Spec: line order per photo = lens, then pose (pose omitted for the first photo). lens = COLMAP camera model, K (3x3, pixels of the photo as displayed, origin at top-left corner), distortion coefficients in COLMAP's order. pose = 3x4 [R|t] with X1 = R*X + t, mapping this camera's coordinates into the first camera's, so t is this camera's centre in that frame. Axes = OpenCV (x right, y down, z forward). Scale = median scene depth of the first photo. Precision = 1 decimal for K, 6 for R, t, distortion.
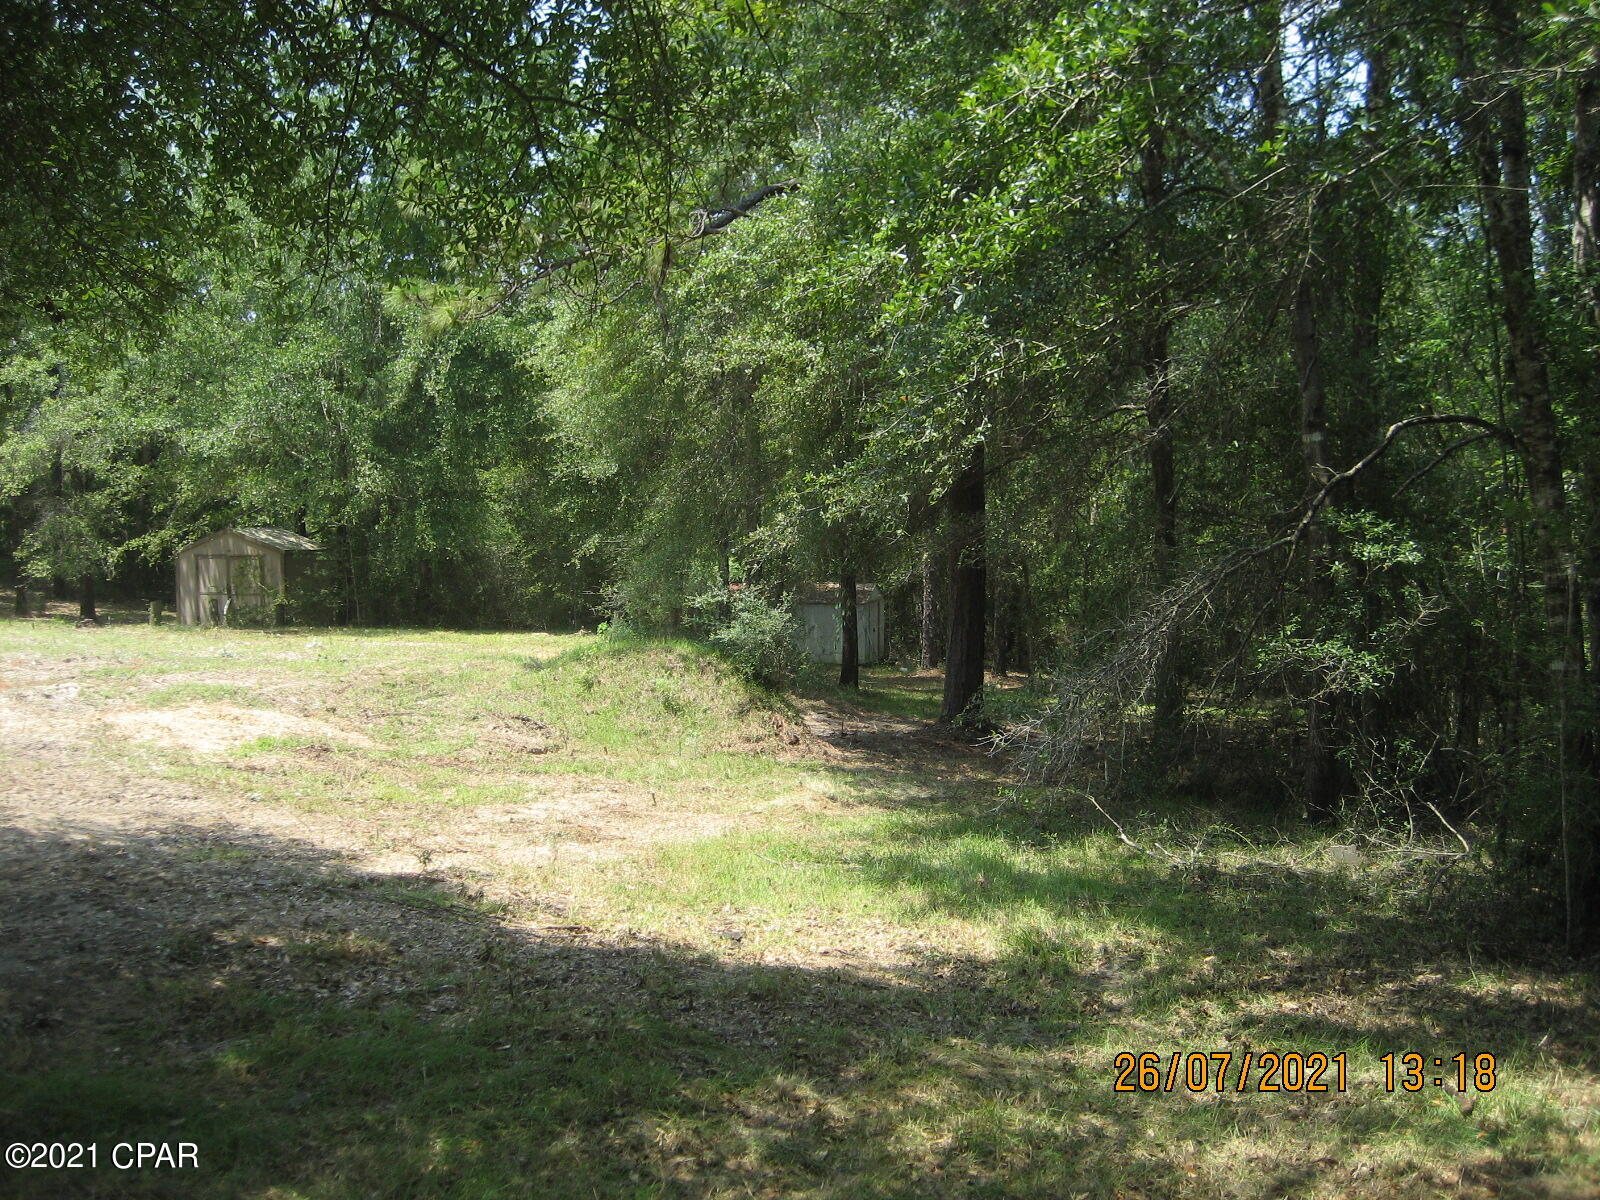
lens RADIAL K [[1678.3, 0, 788.0], [0, 1678.3, 609.1], [0, 0, 1]] dist [-0.155599, 0.230060]
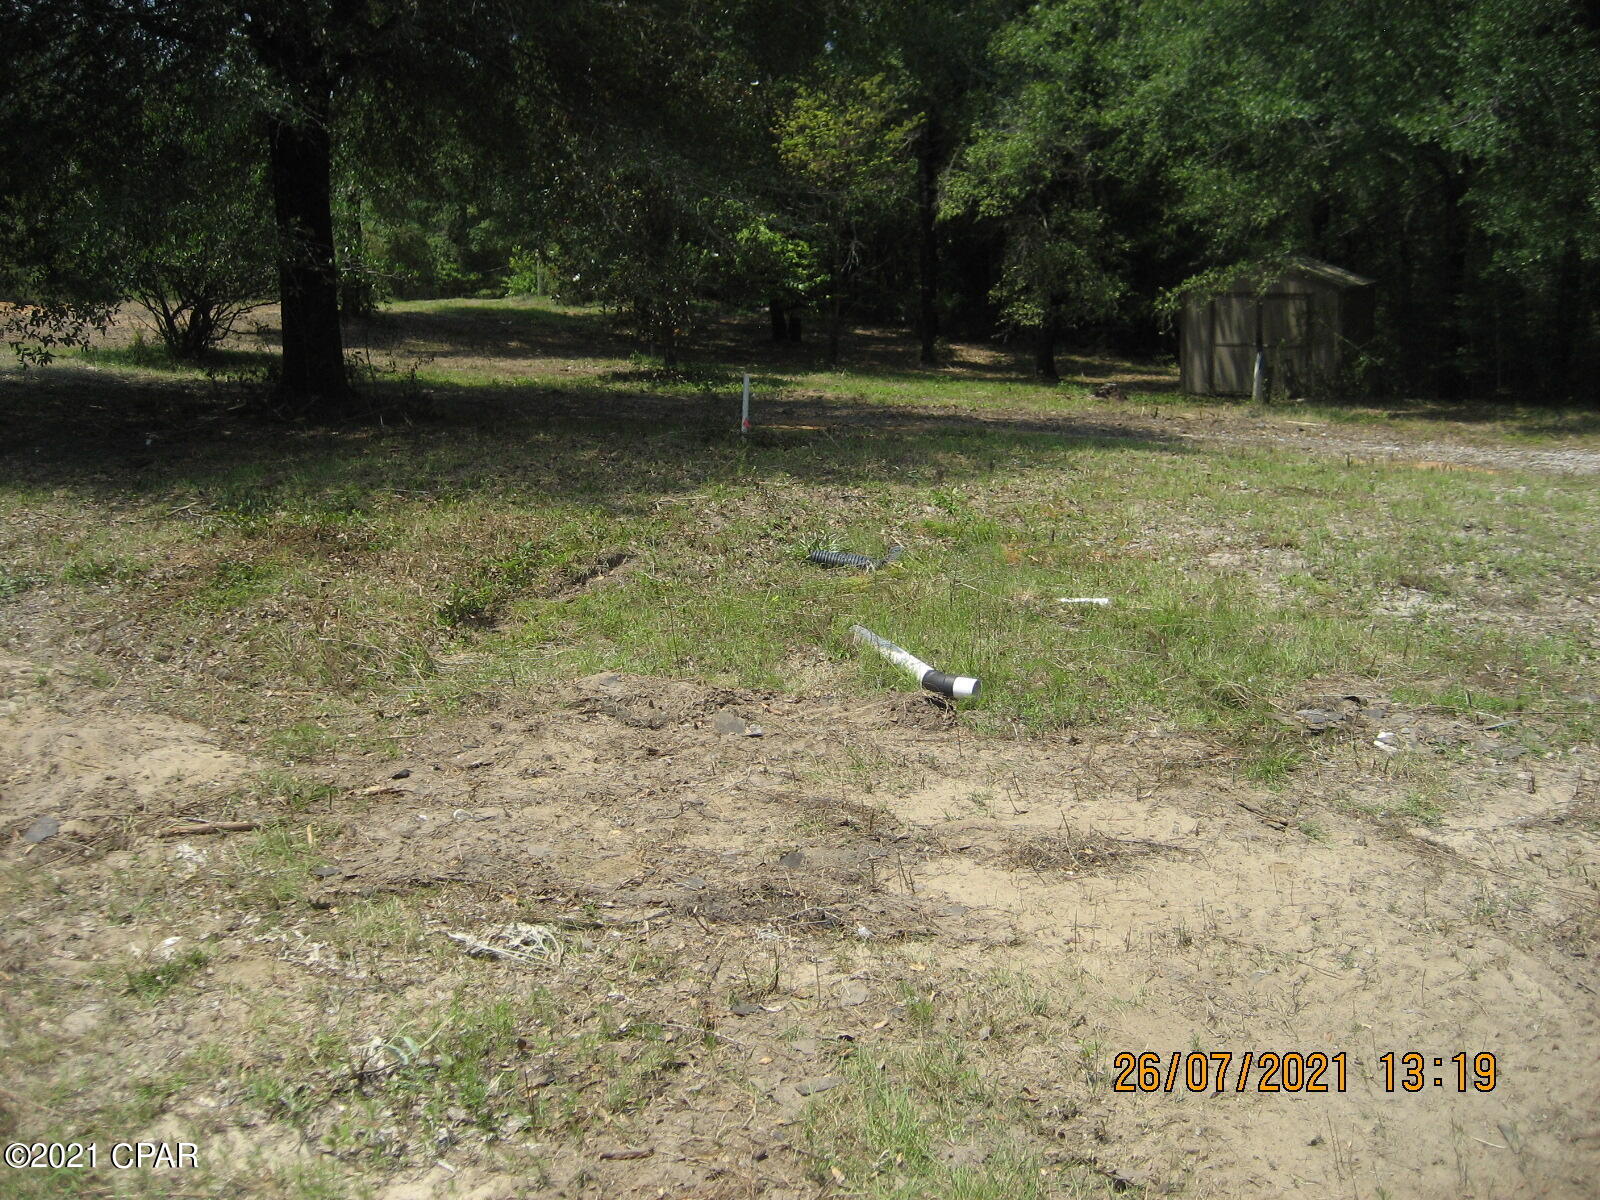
lens RADIAL K [[1678.3, 0, 788.0], [0, 1678.3, 609.1], [0, 0, 1]] dist [-0.155599, 0.230060]
pose [[0.942249, 0.052365, -0.330793, -0.717489], [0.006341, 0.984735, 0.173947, -0.059089], [0.334852, -0.165999, 0.927533, 0.548624]]
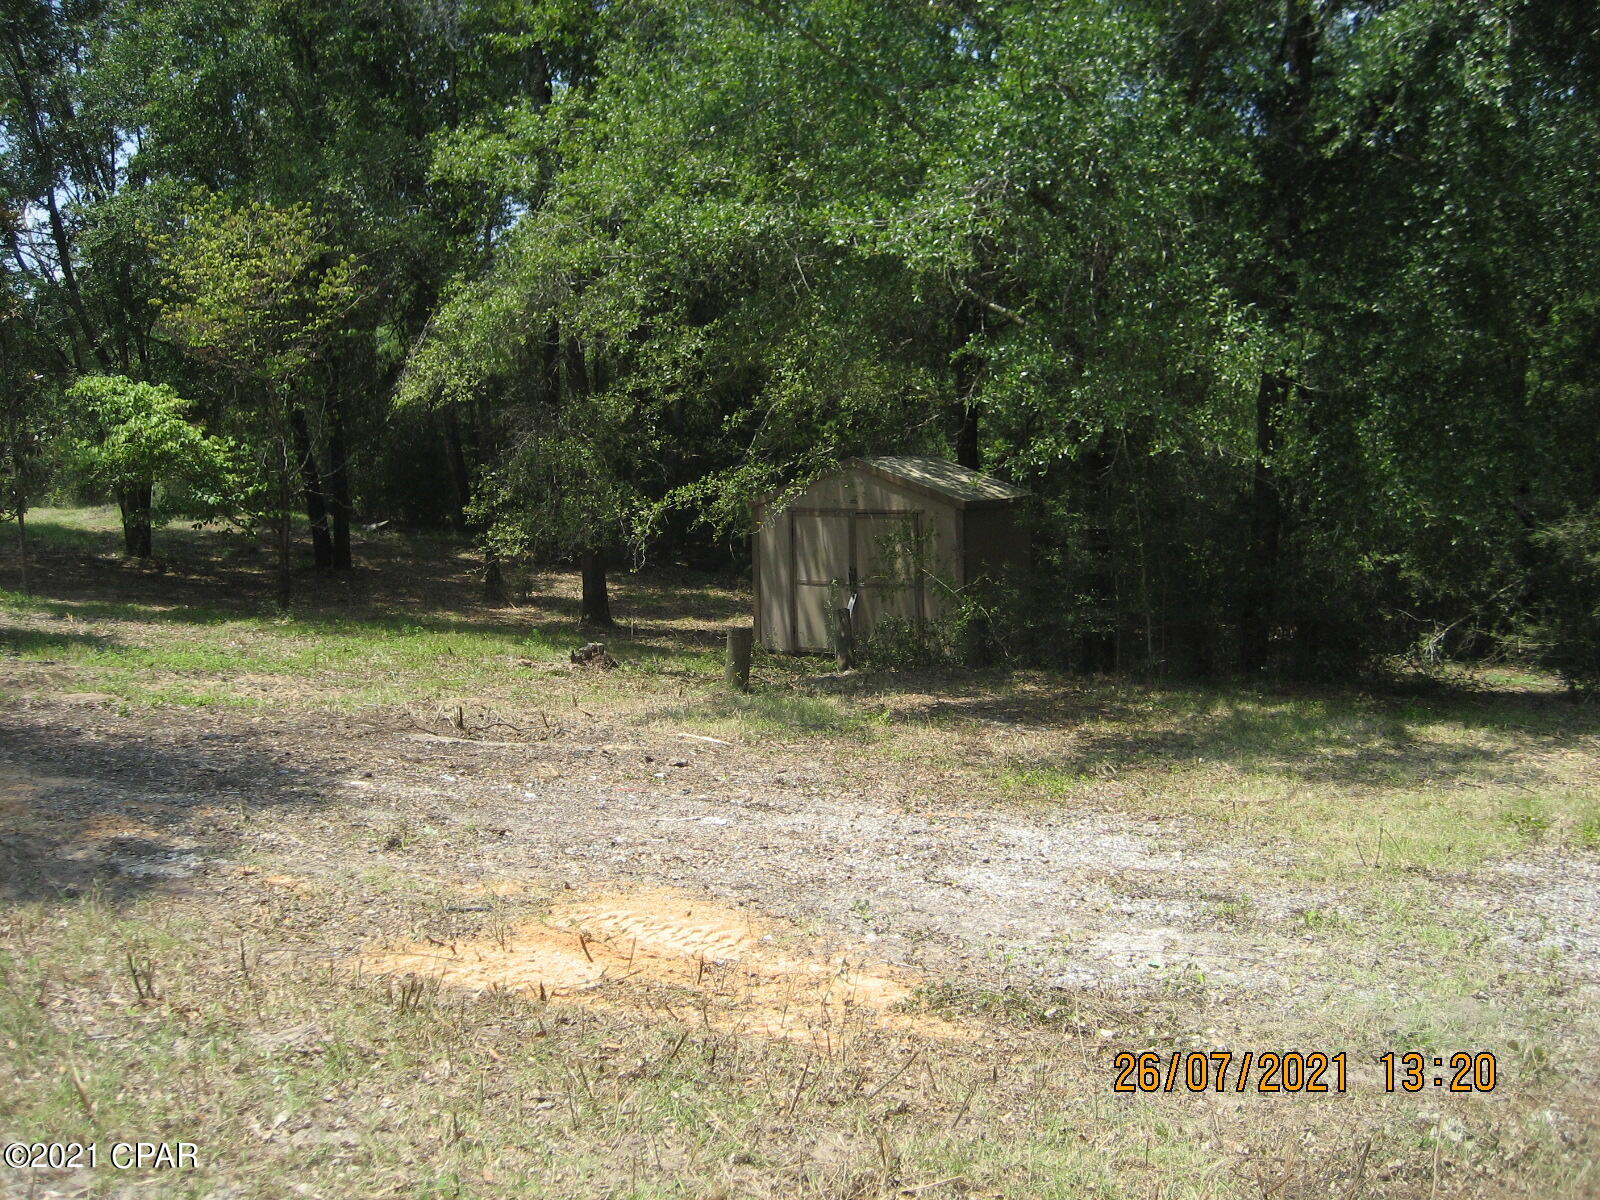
lens RADIAL K [[1678.3, 0, 788.0], [0, 1678.3, 609.1], [0, 0, 1]] dist [-0.155599, 0.230060]
pose [[0.957311, 0.018667, -0.288457, -0.515435], [-0.004299, 0.998722, 0.050362, -0.070828], [0.289028, -0.046972, 0.956168, 1.228049]]
